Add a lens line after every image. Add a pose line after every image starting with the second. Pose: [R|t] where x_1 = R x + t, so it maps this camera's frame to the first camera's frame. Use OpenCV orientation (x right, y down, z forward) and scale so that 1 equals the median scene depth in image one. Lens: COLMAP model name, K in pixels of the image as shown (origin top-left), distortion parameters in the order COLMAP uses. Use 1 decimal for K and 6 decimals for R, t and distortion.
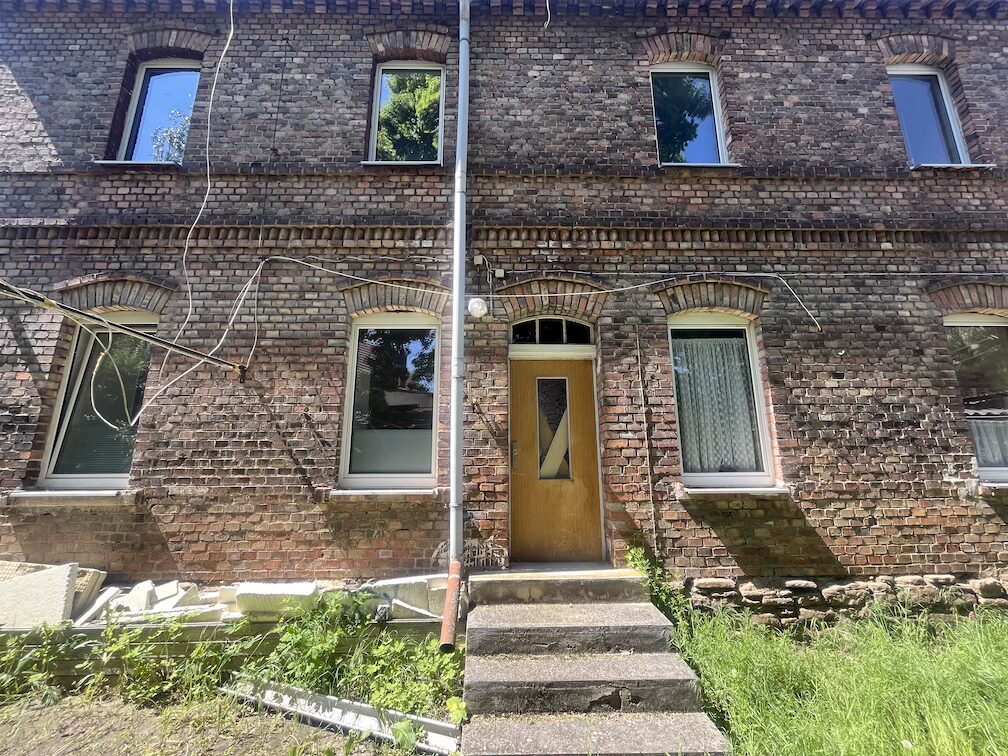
lens RADIAL K [[409.7, 0, 504.4], [0, 409.7, 373.5], [0, 0, 1]] dist [-0.000392, -0.000898]
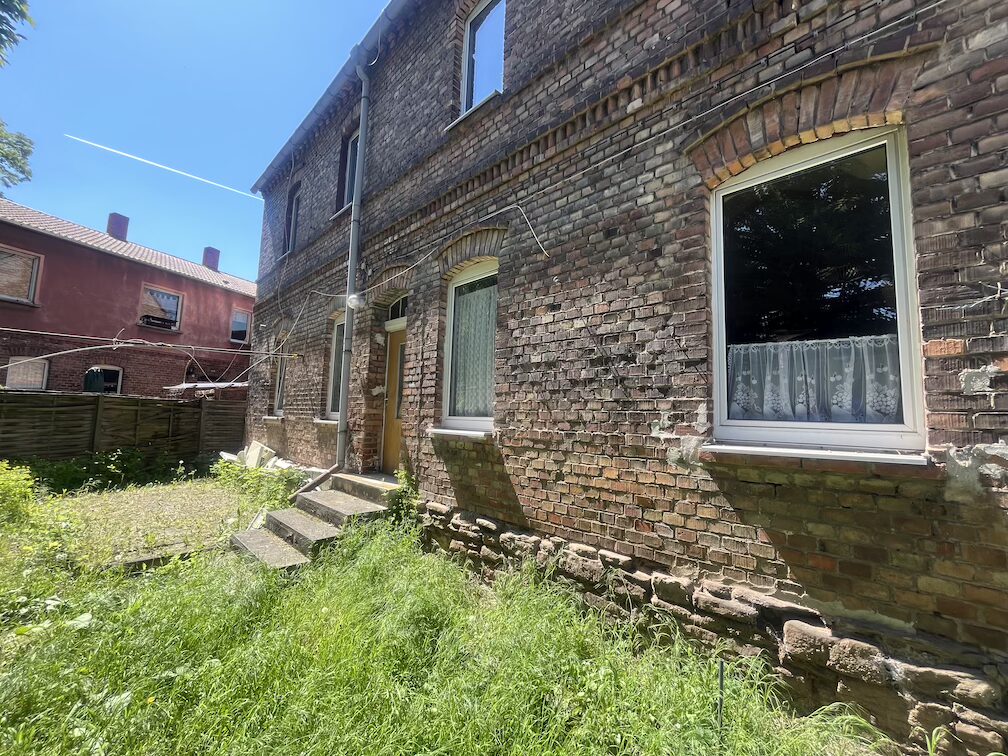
lens RADIAL K [[409.7, 0, 503.4], [0, 409.7, 379.5], [0, 0, 1]] dist [-0.000392, -0.000898]
pose [[0.698626, -0.038558, -0.714447, 1.396096], [0.112304, 0.992079, 0.056275, 0.096286], [0.706618, -0.119550, 0.697423, 0.334027]]
